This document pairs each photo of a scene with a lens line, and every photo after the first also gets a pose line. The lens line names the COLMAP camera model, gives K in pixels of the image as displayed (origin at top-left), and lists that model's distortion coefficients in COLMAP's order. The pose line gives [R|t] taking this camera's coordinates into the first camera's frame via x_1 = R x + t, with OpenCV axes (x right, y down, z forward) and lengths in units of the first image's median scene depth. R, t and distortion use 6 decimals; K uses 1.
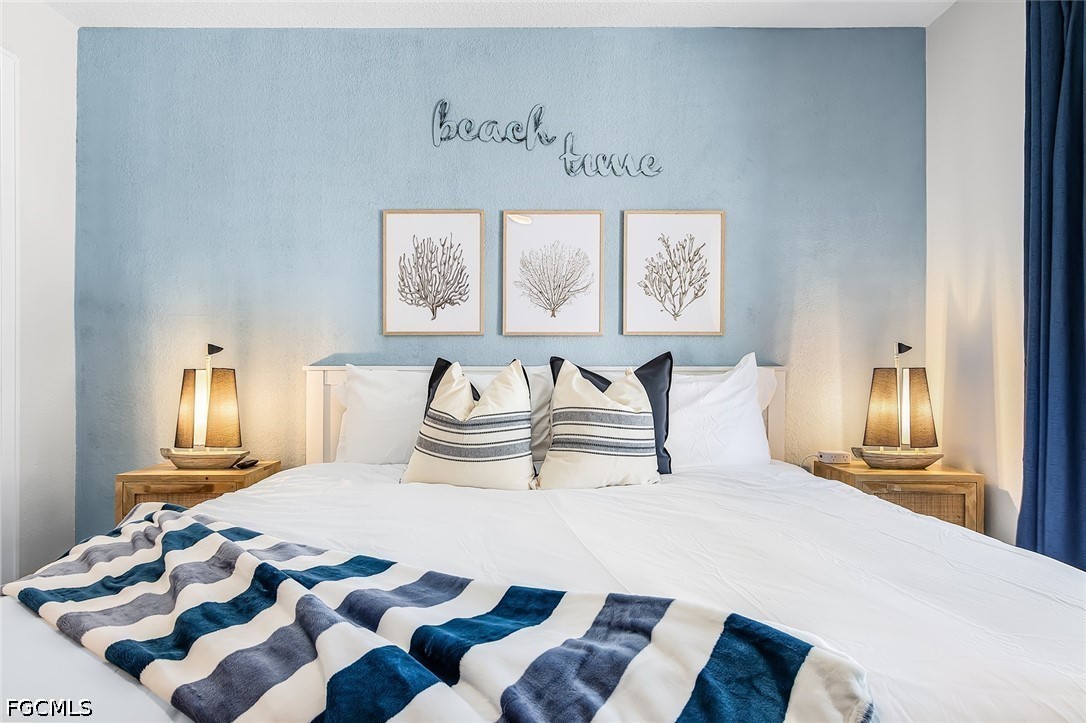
lens RADIAL K [[623.8, 0, 543.0], [0, 623.8, 361.5], [0, 0, 1]] dist [0.002631, 0.000146]
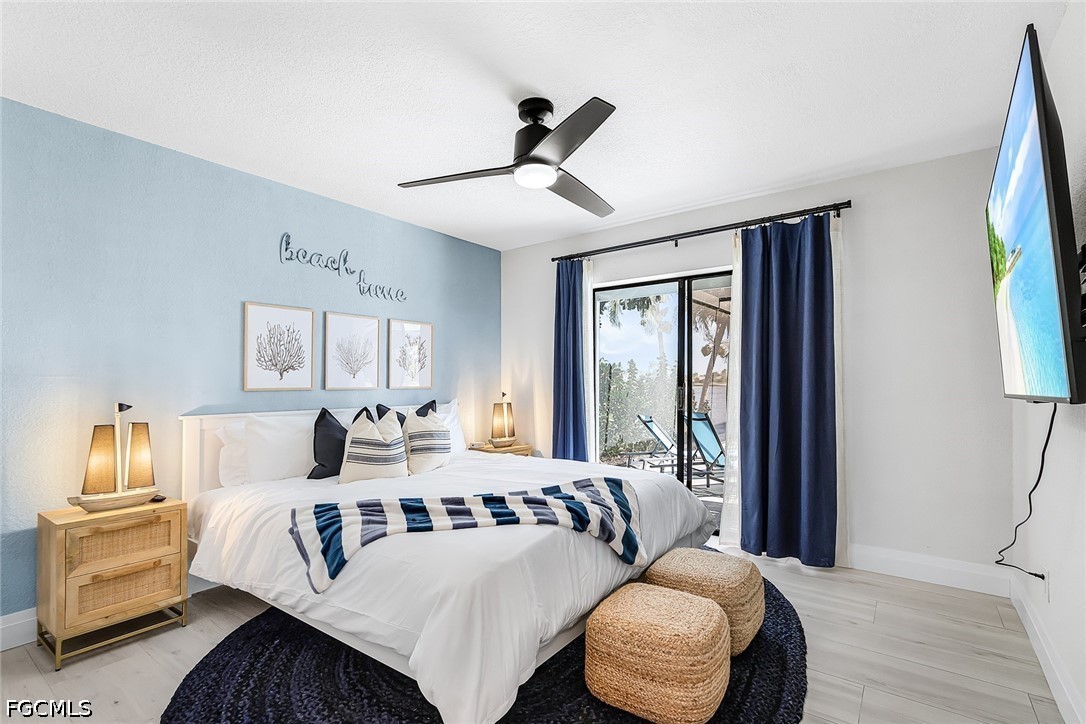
lens RADIAL K [[511.9, 0, 530.7], [0, 511.9, 361.4], [0, 0, 1]] dist [0.000734, -0.000046]
pose [[0.610898, 0.028452, 0.791198, -0.774394], [-0.002777, 0.999425, -0.033795, -0.071701], [-0.791704, 0.018448, 0.610626, -0.209867]]
